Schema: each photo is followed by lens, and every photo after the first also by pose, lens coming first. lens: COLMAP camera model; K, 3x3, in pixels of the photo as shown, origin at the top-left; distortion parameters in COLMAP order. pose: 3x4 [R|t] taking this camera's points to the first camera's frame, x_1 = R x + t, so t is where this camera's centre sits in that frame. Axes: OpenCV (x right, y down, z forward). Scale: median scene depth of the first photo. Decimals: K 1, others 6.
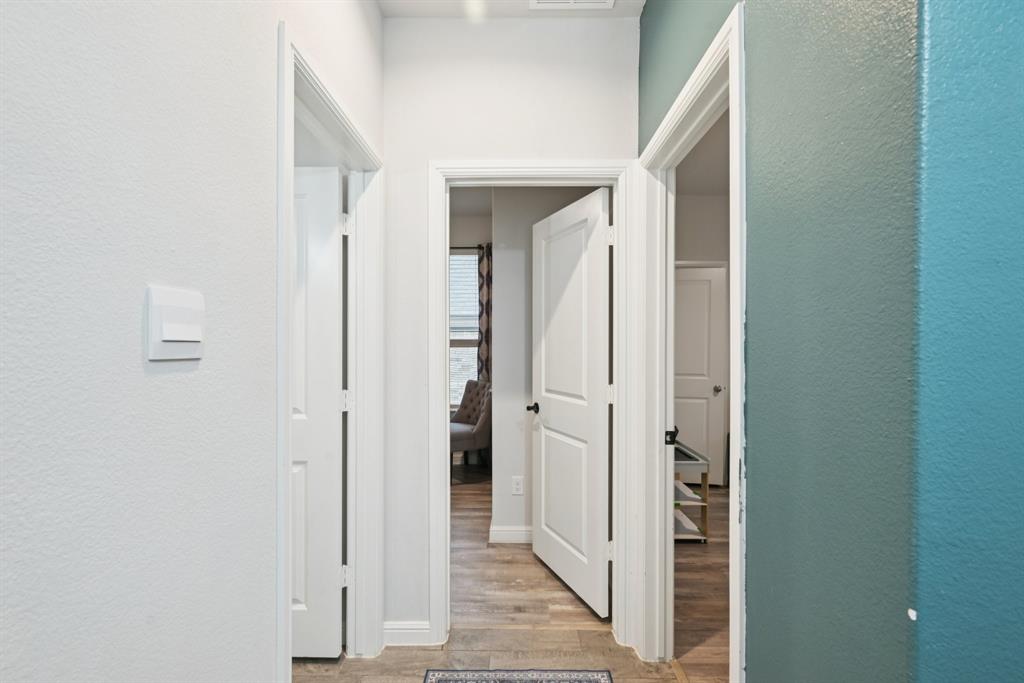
lens RADIAL K [[459.0, 0, 513.2], [0, 459.0, 344.9], [0, 0, 1]] dist [0.002227, 0.000519]
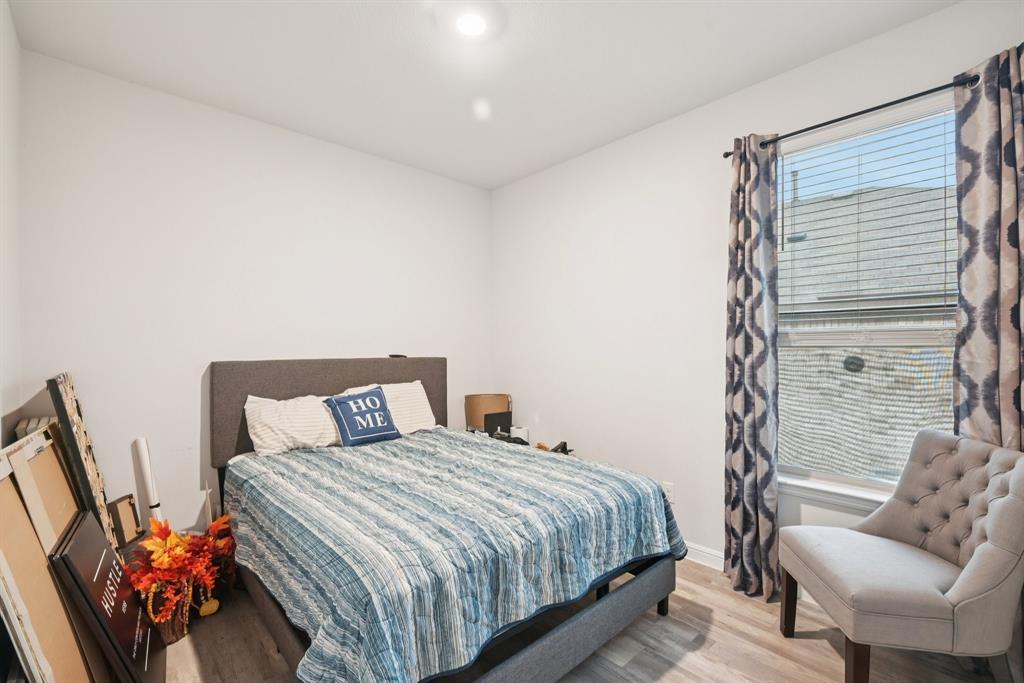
lens RADIAL K [[438.2, 0, 512.0], [0, 438.2, 344.7], [0, 0, 1]] dist [-0.001773, 0.000156]
pose [[0.683079, -0.000510, -0.730344, -0.065191], [0.001218, 0.999999, 0.000441, 0.002973], [0.730344, -0.001191, 0.683079, 0.503502]]
